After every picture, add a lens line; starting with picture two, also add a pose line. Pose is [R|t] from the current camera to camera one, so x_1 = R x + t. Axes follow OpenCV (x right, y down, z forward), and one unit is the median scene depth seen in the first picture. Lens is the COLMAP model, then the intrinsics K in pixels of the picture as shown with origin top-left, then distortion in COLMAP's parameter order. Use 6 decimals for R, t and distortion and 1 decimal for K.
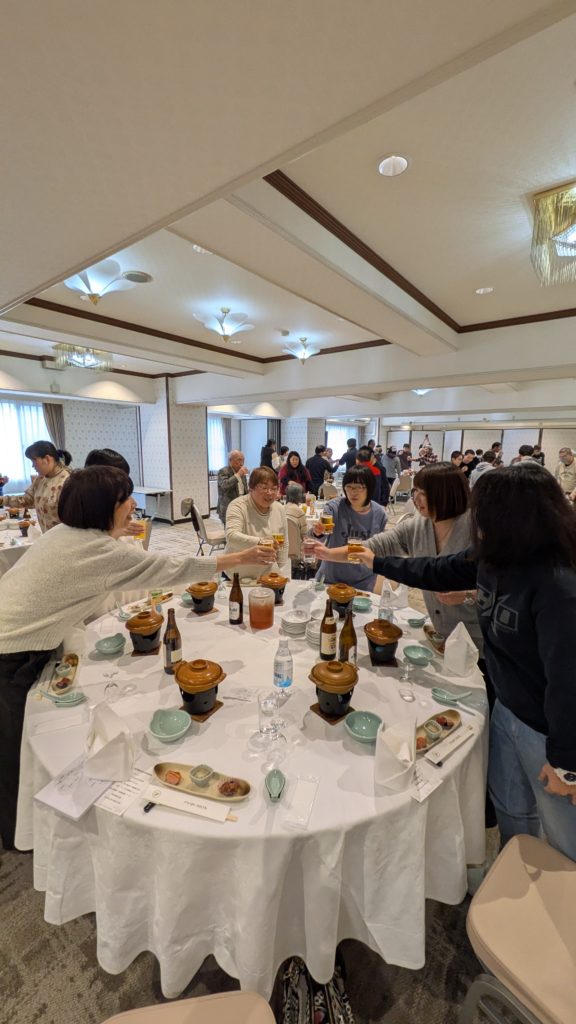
lens RADIAL K [[394.1, 0, 288.0], [0, 394.1, 512.0], [0, 0, 1]] dist [0.000464, 0.000056]
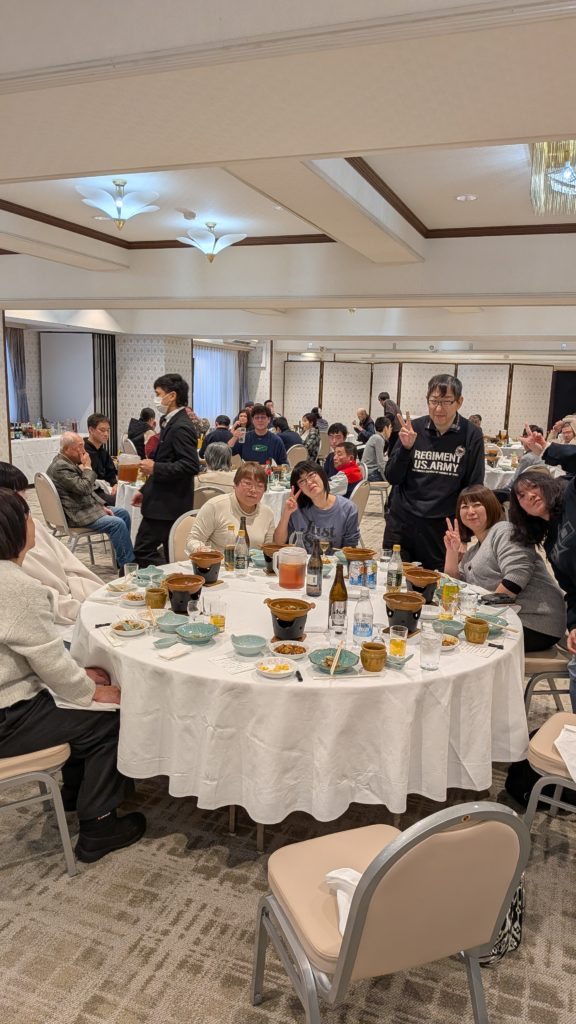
lens RADIAL K [[755.6, 0, 288.0], [0, 755.6, 512.0], [0, 0, 1]] dist [-0.030598, -0.000677]
pose [[0.958136, -0.014897, 0.285926, -0.215554], [0.013327, 0.999884, 0.007435, 0.035663], [-0.286004, -0.003313, 0.958223, -0.255138]]
